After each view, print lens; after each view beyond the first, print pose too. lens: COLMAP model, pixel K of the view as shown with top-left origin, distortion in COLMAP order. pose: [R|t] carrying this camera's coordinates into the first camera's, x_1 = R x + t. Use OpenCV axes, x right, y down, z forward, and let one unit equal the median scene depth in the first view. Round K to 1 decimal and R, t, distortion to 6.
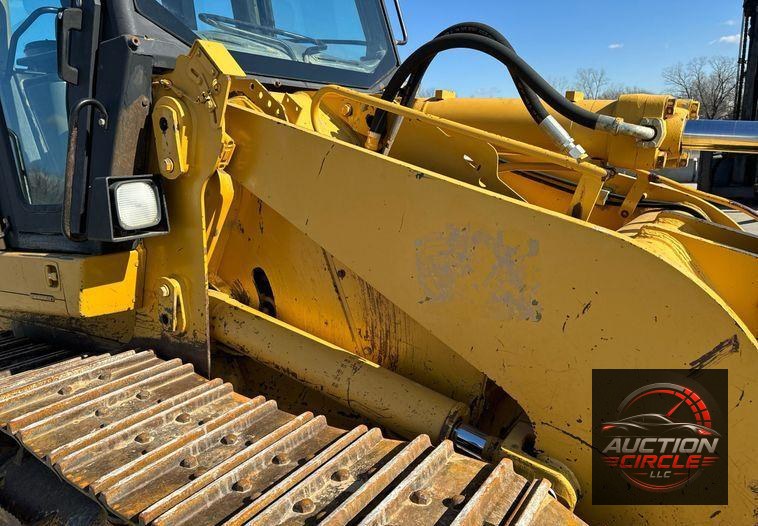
lens RADIAL K [[540.5, 0, 373.3], [0, 540.5, 273.9], [0, 0, 1]] dist [0.017379, -0.012216]
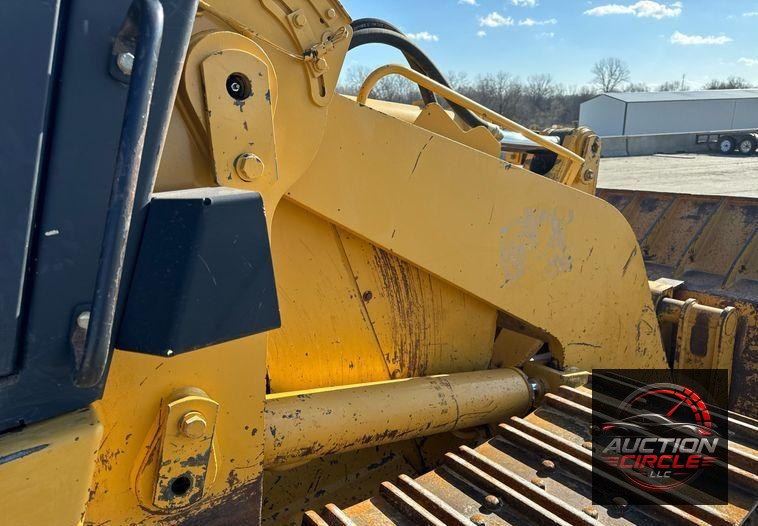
lens RADIAL K [[540.5, 0, 373.3], [0, 540.5, 273.9], [0, 0, 1]] dist [0.017379, -0.012216]
pose [[0.341091, -0.198459, 0.918842, -0.785669], [0.224596, 0.966356, 0.125347, -0.130937], [-0.912805, 0.163614, 0.374189, 0.670866]]
